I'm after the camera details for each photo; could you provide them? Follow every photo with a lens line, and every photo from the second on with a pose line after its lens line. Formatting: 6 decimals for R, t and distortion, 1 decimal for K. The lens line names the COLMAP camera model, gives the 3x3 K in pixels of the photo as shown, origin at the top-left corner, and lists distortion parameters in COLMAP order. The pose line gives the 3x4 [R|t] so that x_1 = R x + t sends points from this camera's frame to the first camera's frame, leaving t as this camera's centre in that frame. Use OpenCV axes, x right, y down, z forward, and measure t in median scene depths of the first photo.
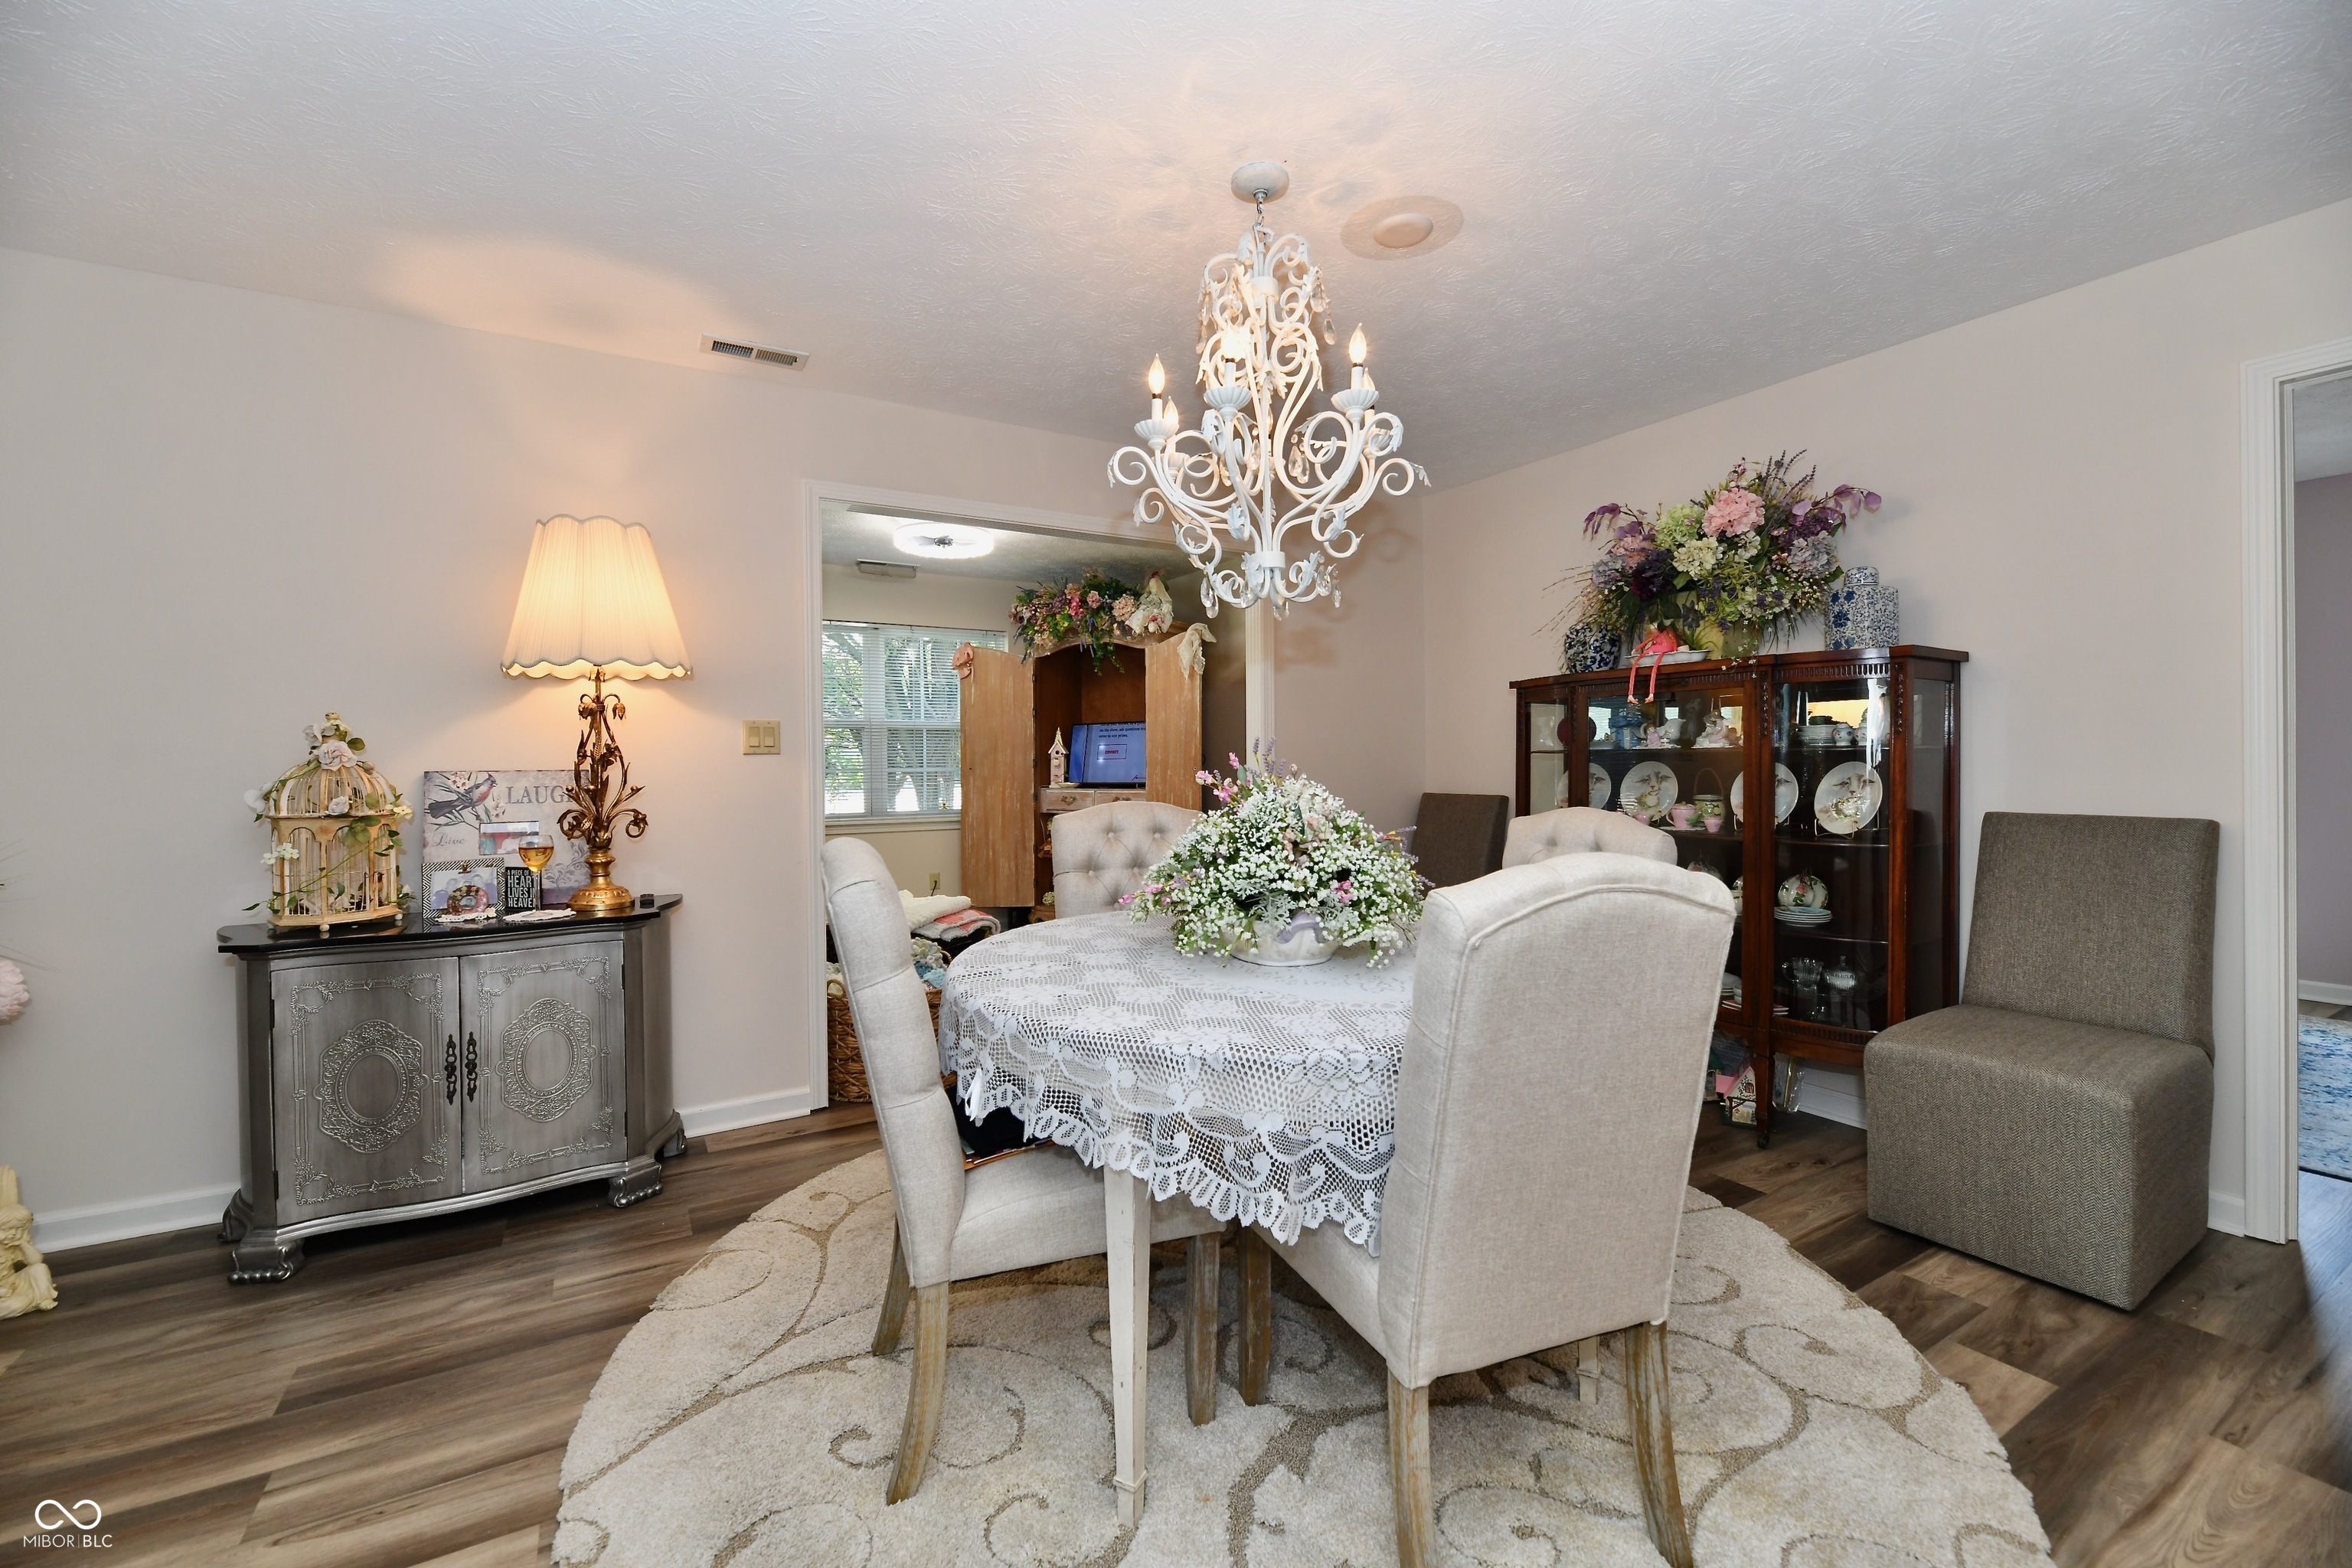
lens RADIAL K [[957.1, 0, 1173.2], [0, 957.1, 782.2], [0, 0, 1]] dist [-0.004612, -0.000288]
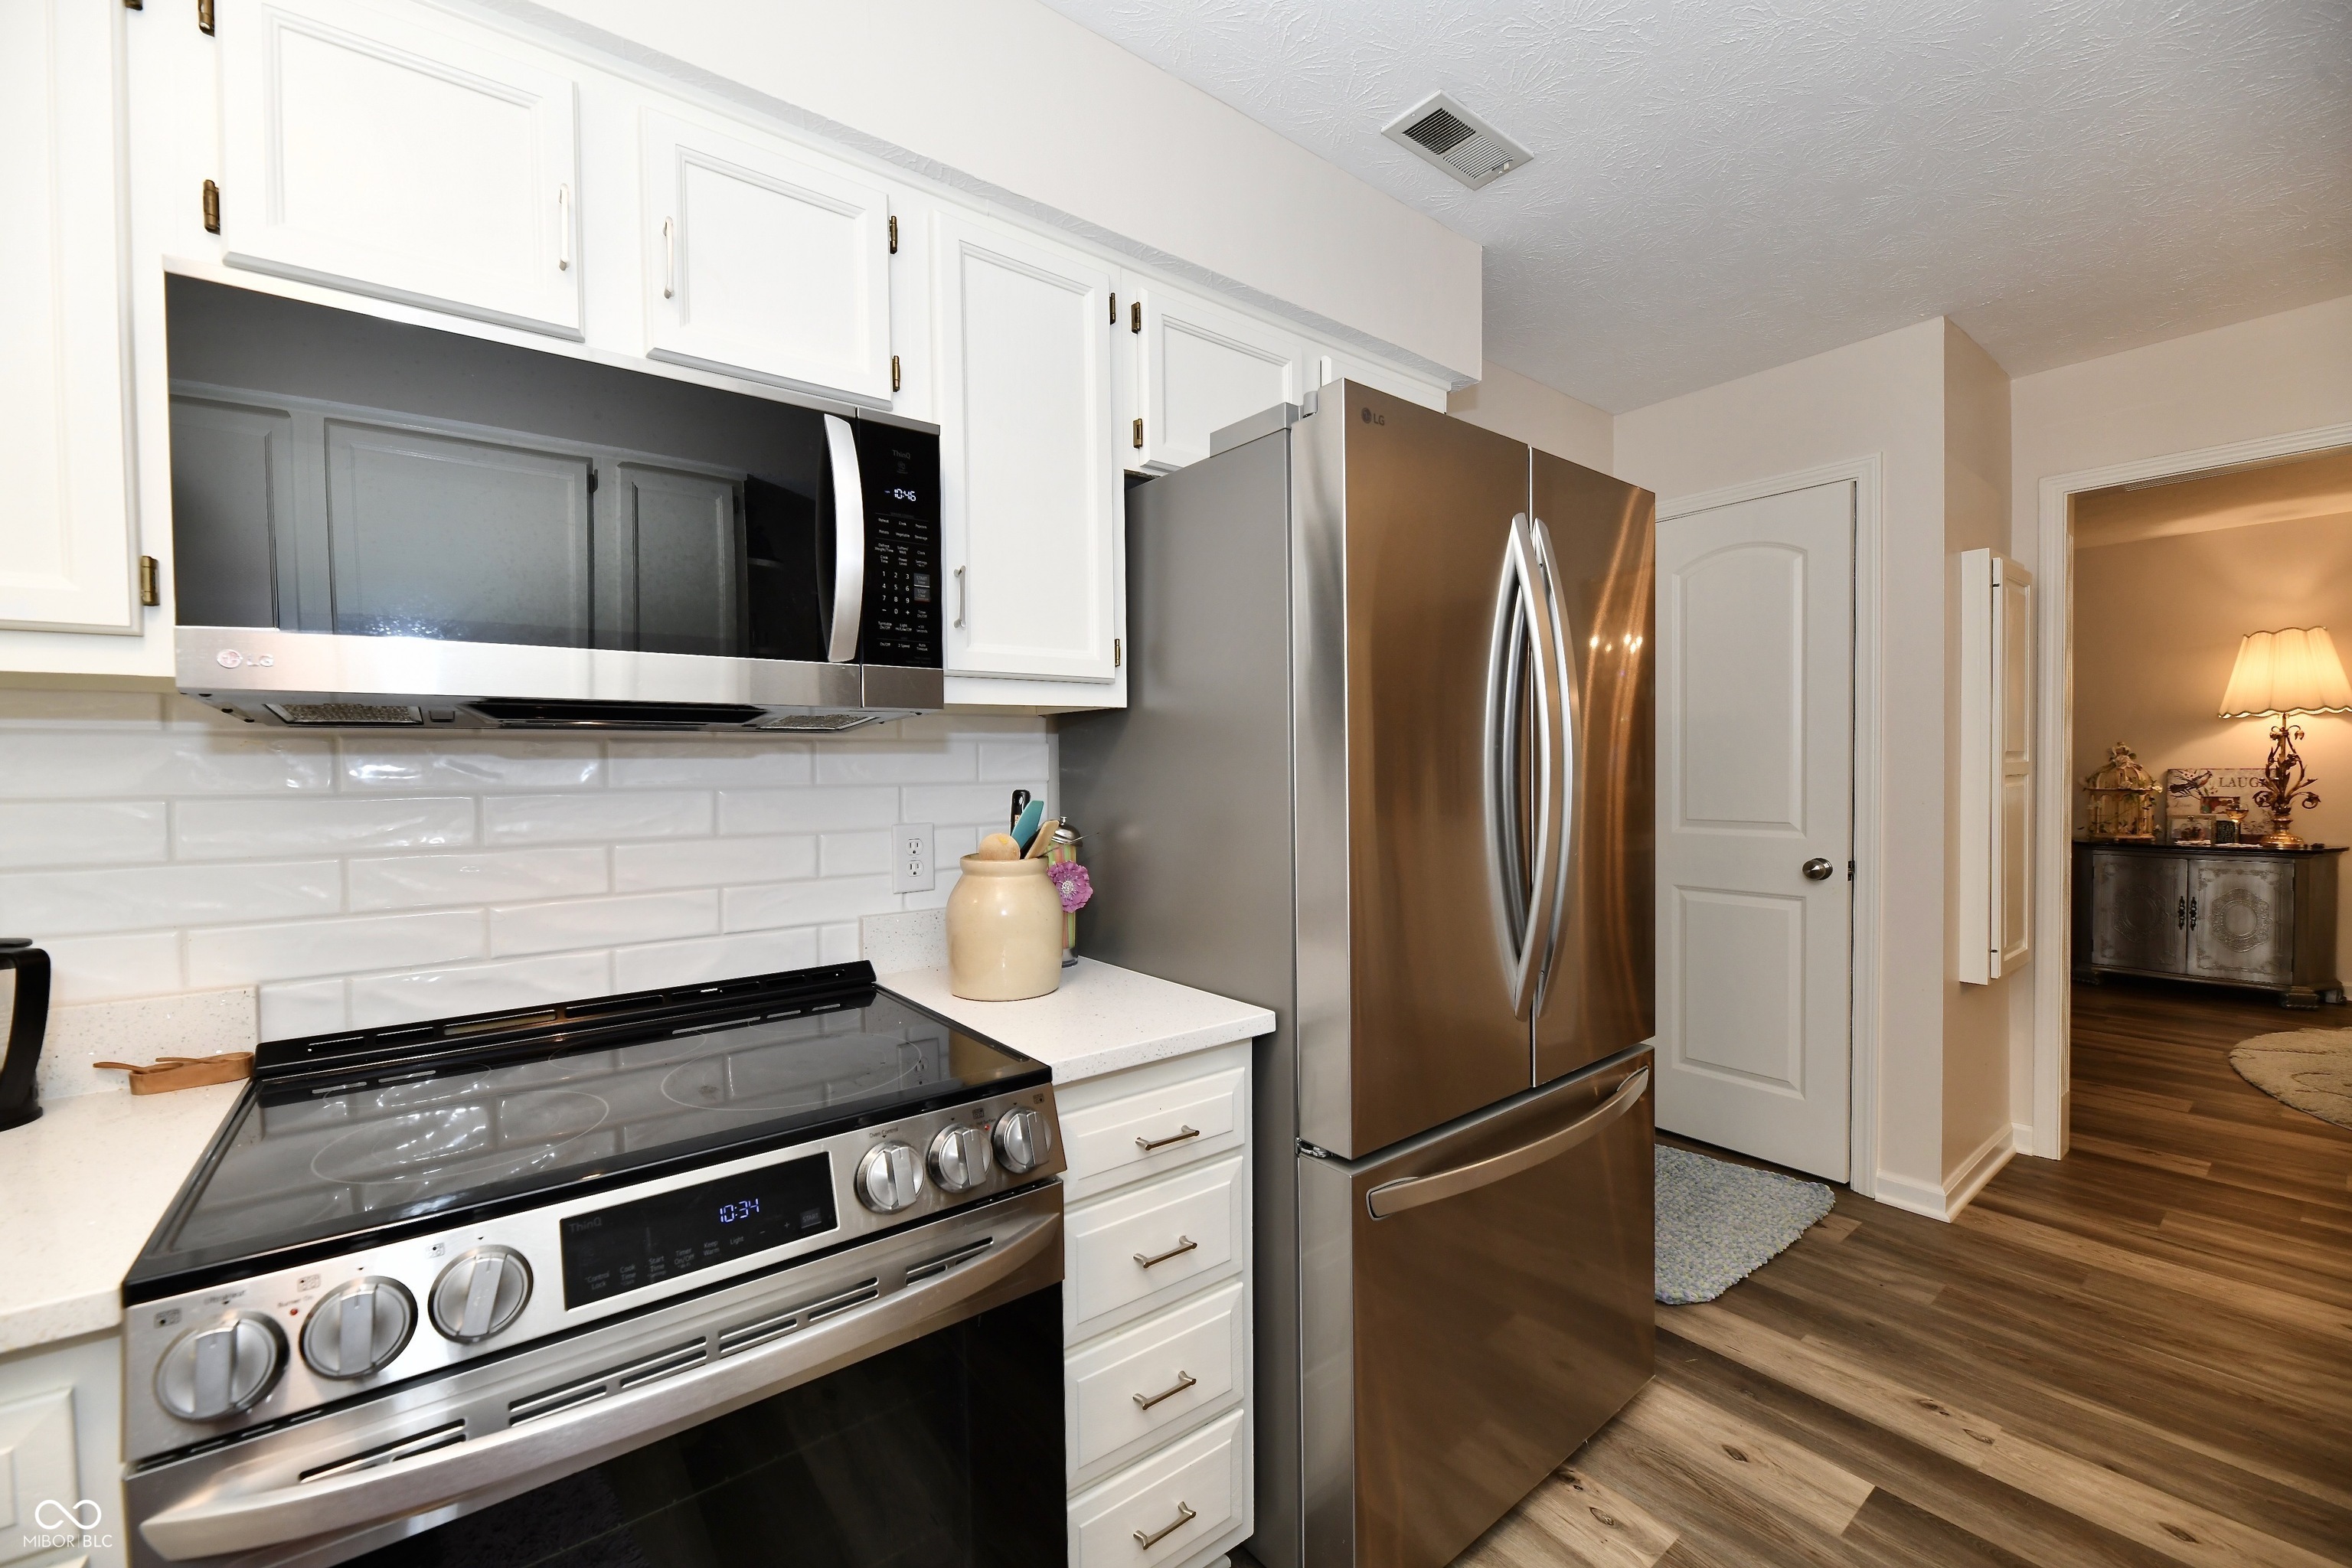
lens RADIAL K [[957.1, 0, 1158.9], [0, 957.1, 788.8], [0, 0, 1]] dist [-0.004612, -0.000288]
pose [[0.137499, 0.028125, -0.990103, 0.894370], [-0.008040, 0.999596, 0.027278, -0.007554], [0.990469, 0.004210, 0.137669, -1.361659]]
